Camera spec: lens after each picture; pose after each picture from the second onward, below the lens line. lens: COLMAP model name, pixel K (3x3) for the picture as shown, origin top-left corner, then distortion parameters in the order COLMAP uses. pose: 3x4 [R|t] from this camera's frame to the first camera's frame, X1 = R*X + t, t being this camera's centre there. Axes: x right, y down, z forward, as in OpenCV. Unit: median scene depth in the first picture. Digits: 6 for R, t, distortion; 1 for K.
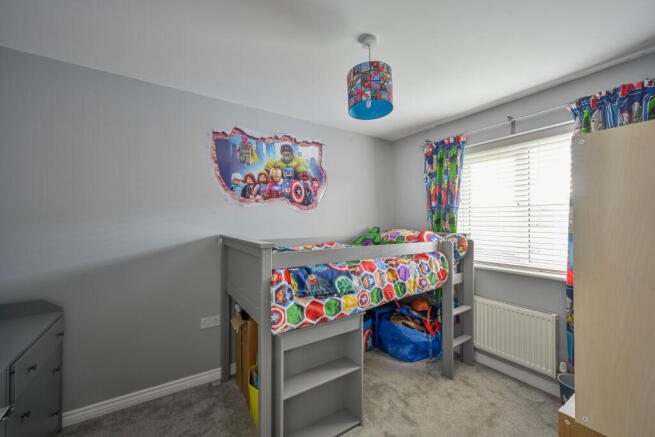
lens RADIAL K [[266.3, 0, 309.6], [0, 266.3, 214.5], [0, 0, 1]] dist [-0.002036, -0.000468]
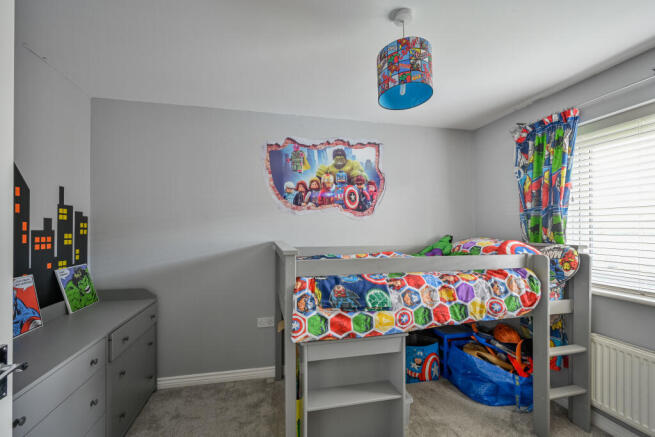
lens RADIAL K [[266.3, 0, 325.4], [0, 266.3, 223.7], [0, 0, 1]] dist [-0.002036, -0.000468]
pose [[0.929035, -0.006973, -0.369927, 0.234847], [0.008933, 0.999954, 0.003587, 0.004883], [0.369885, -0.006637, 0.929054, 0.088191]]
